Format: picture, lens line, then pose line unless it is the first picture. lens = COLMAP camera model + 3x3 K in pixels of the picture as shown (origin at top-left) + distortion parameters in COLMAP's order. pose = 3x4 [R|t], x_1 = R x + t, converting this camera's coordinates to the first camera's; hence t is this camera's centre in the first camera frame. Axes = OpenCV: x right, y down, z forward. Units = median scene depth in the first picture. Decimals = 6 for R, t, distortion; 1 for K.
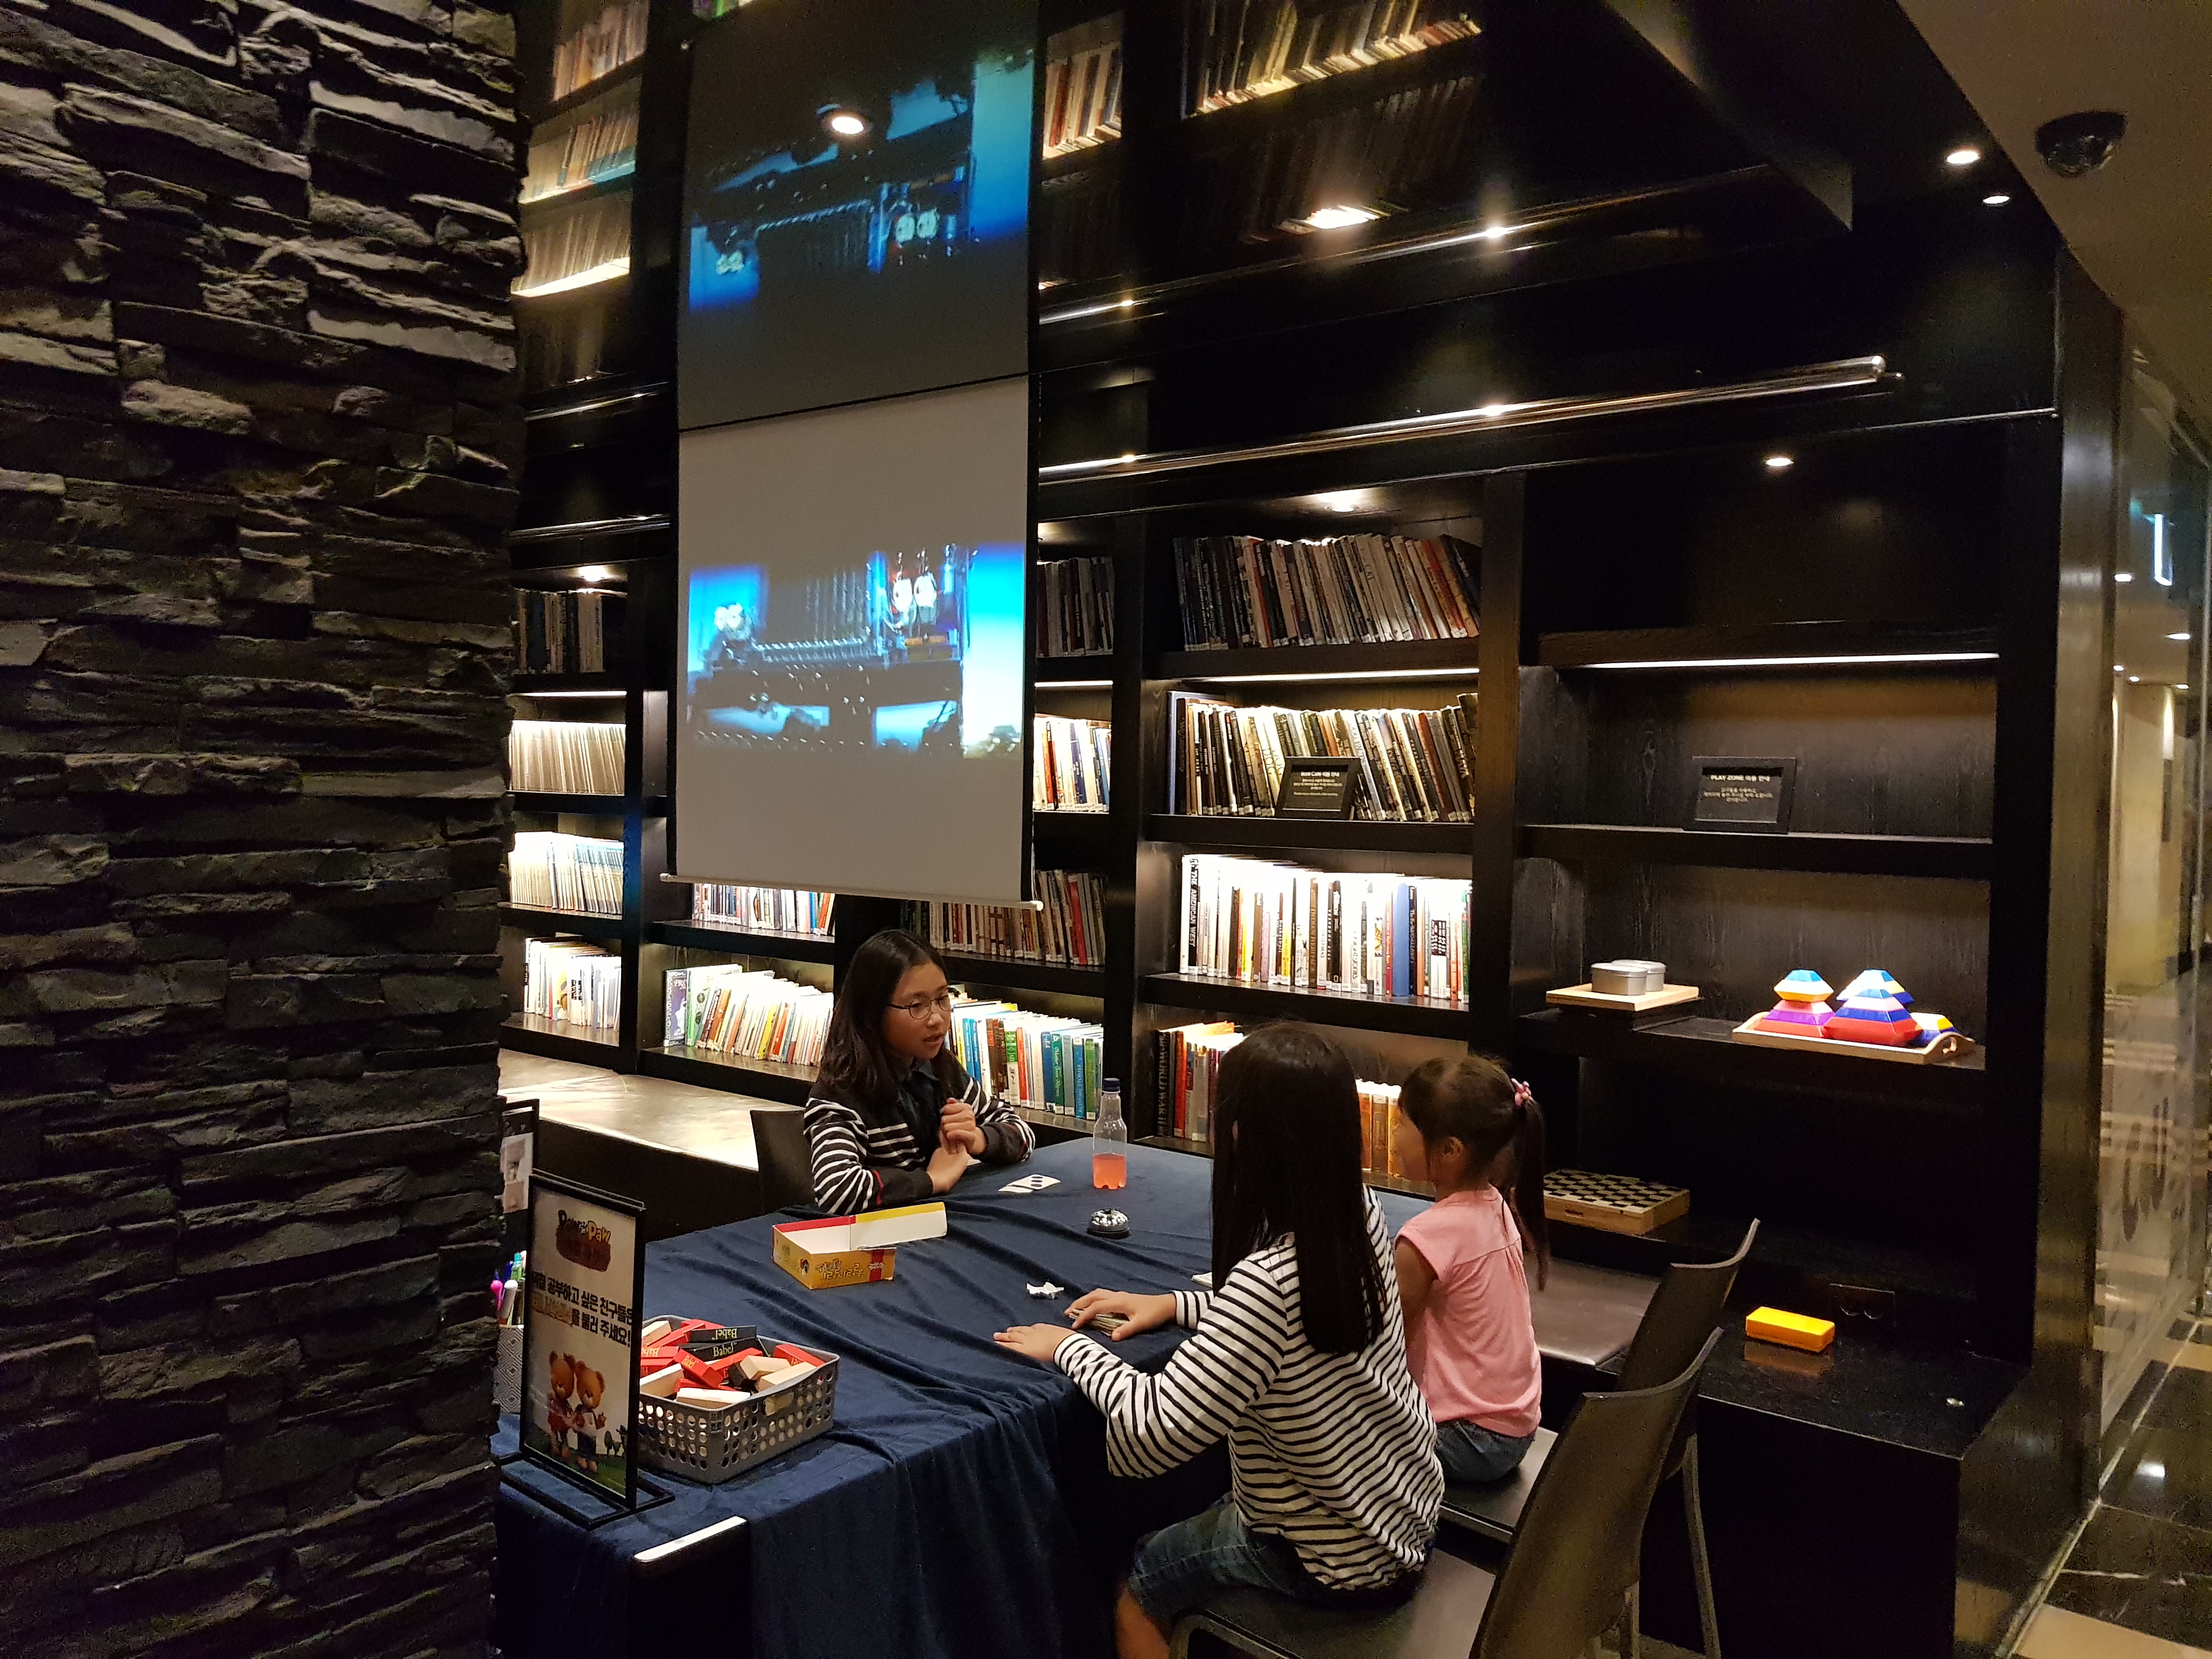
lens RADIAL K [[1689.3, 0, 1097.0], [0, 1689.3, 821.8], [0, 0, 1]] dist [0.067063, -0.102865]
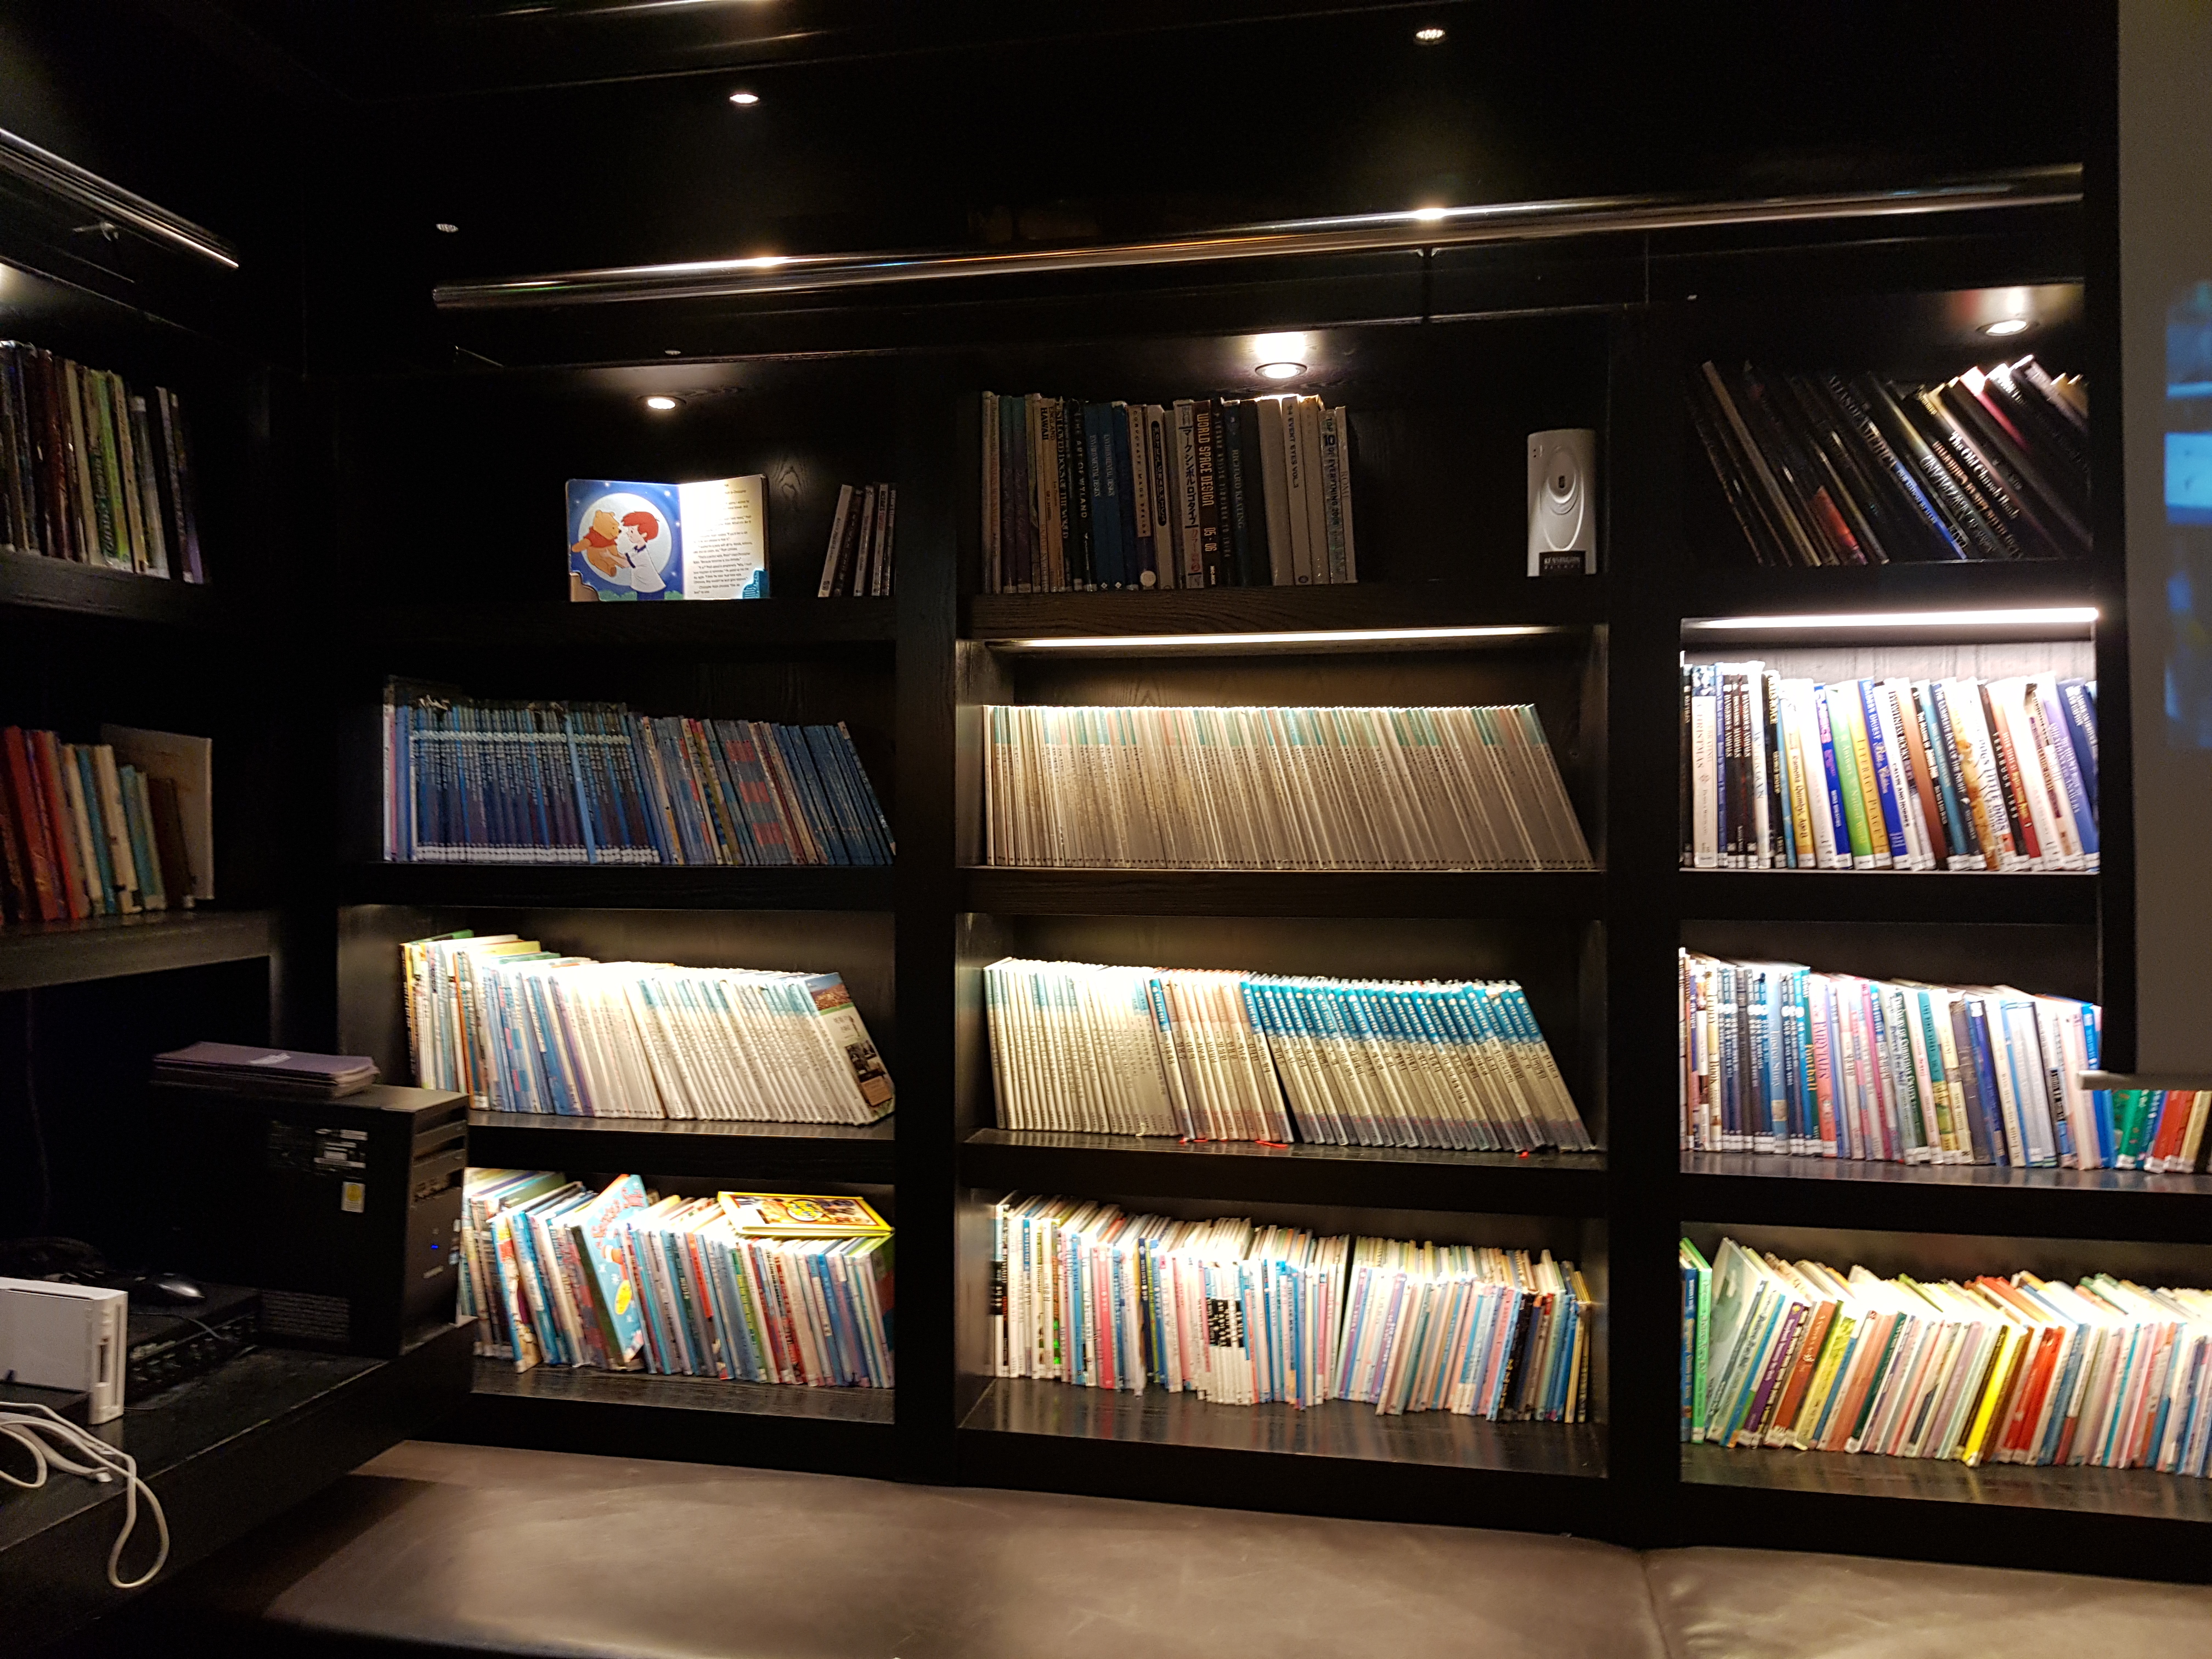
lens RADIAL K [[1689.3, 0, 1087.5], [0, 1689.3, 824.2], [0, 0, 1]] dist [0.067063, -0.102865]
pose [[0.893491, -0.024286, 0.448423, -0.748849], [0.032562, 0.999412, -0.010754, -0.034521], [-0.447898, 0.024210, 0.893757, 0.891052]]
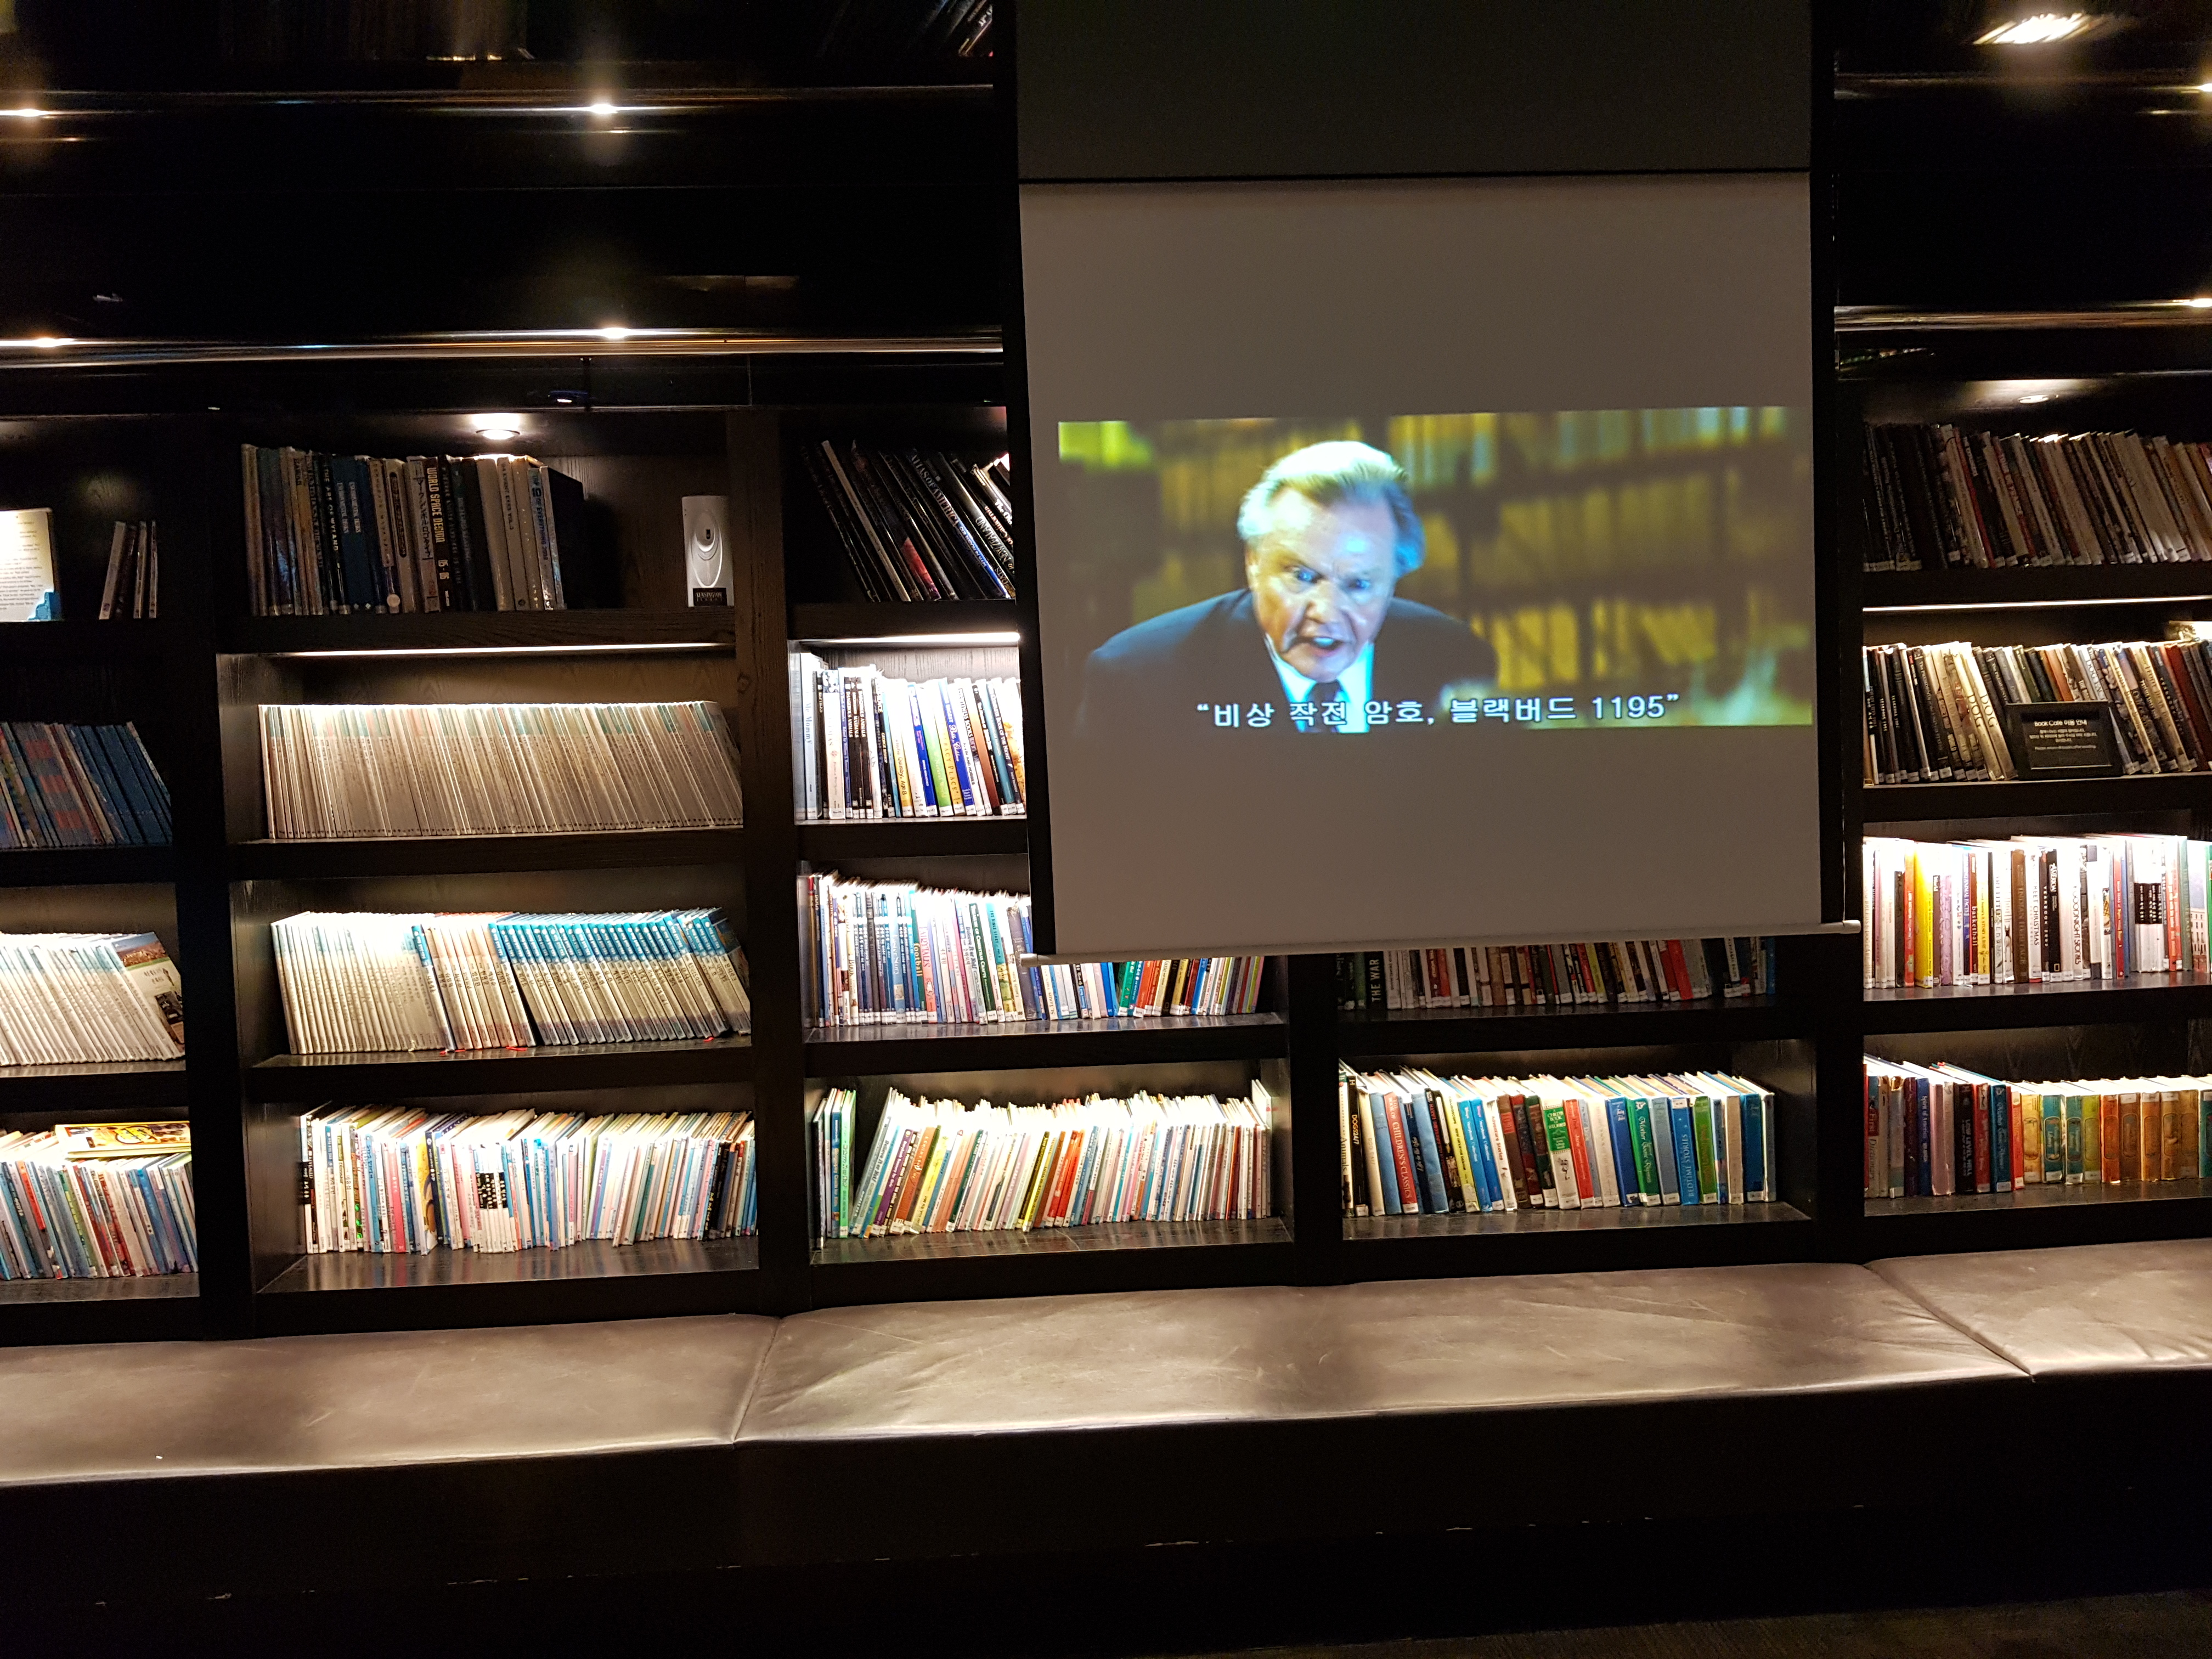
lens RADIAL K [[1689.3, 0, 1129.1], [0, 1689.3, 807.8], [0, 0, 1]] dist [0.067063, -0.102865]
pose [[0.749315, -0.082278, 0.657083, -0.713702], [0.063915, 0.996605, 0.051906, -0.056030], [-0.659122, 0.003104, 0.752029, 0.640994]]
